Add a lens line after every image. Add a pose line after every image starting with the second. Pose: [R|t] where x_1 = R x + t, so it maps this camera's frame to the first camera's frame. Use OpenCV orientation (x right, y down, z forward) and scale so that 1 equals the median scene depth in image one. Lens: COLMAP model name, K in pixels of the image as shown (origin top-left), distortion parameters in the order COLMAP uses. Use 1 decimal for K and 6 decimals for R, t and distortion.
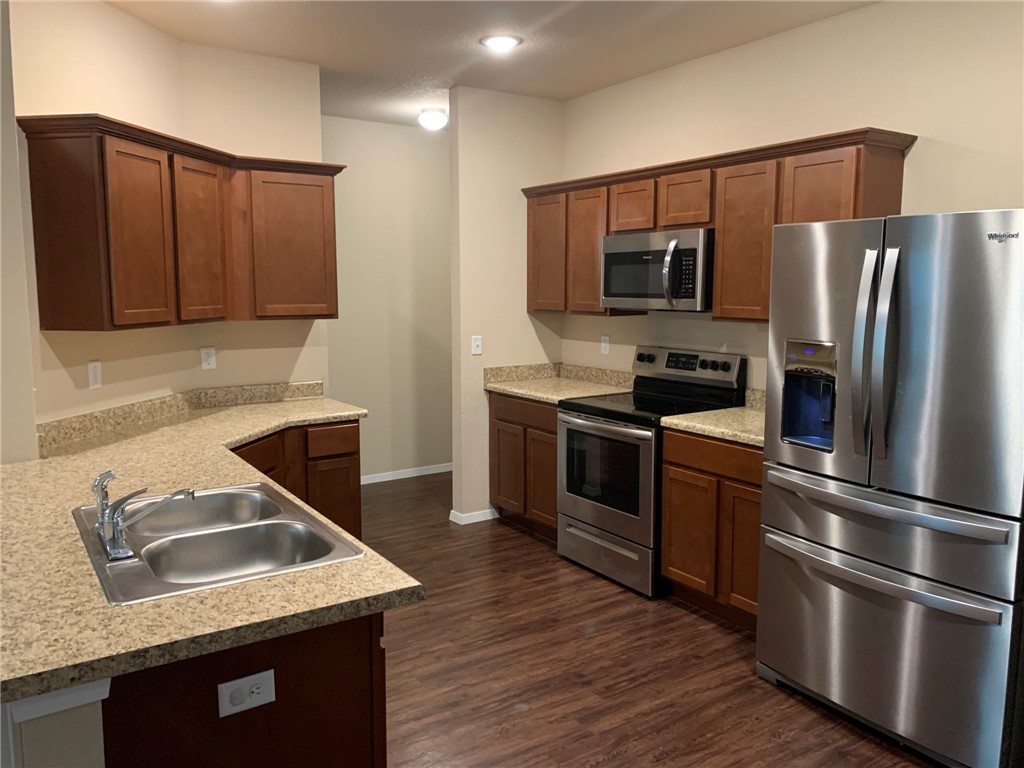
lens RADIAL K [[794.6, 0, 509.0], [0, 794.6, 377.8], [0, 0, 1]] dist [0.050023, -0.034541]
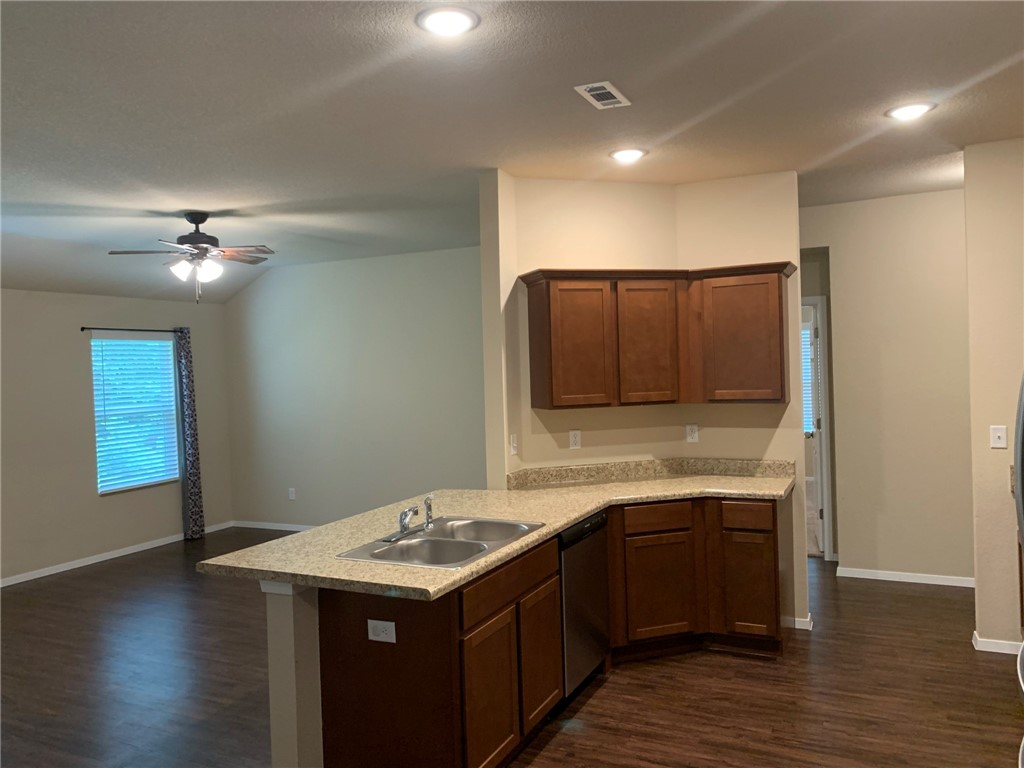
lens RADIAL K [[794.6, 0, 507.0], [0, 794.6, 383.0], [0, 0, 1]] dist [0.050023, -0.034541]
pose [[0.495751, 0.003262, -0.868459, 0.621132], [-0.073231, 0.996589, -0.038060, -0.039531], [0.865372, 0.082466, 0.494299, 0.176958]]
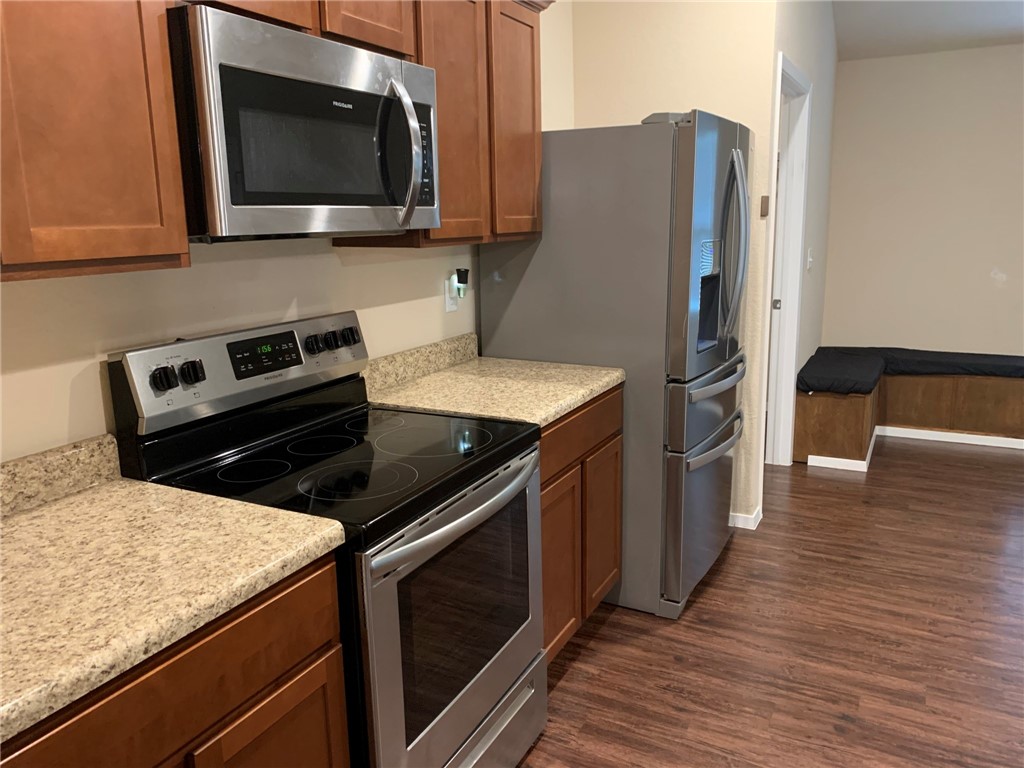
lens RADIAL K [[794.6, 0, 518.3], [0, 794.6, 382.6], [0, 0, 1]] dist [0.050023, -0.034541]
pose [[-0.496261, -0.171849, 0.850995, -0.292556], [0.119162, 0.957453, 0.262837, -0.131333], [-0.859957, 0.231842, -0.454669, 1.345098]]
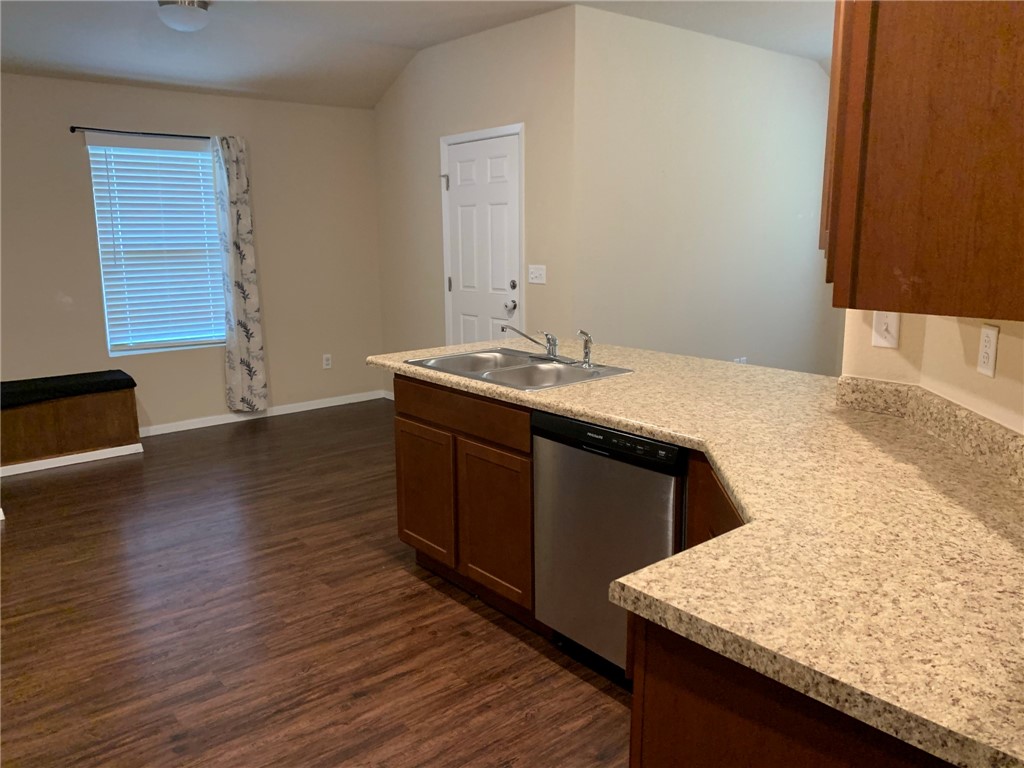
lens RADIAL K [[794.6, 0, 505.9], [0, 794.6, 373.8], [0, 0, 1]] dist [0.050023, -0.034541]
pose [[-0.994608, 0.029479, -0.099425, -0.125234], [-0.001698, 0.953988, 0.299839, -0.148912], [0.103689, 0.298391, -0.948795, 1.446750]]
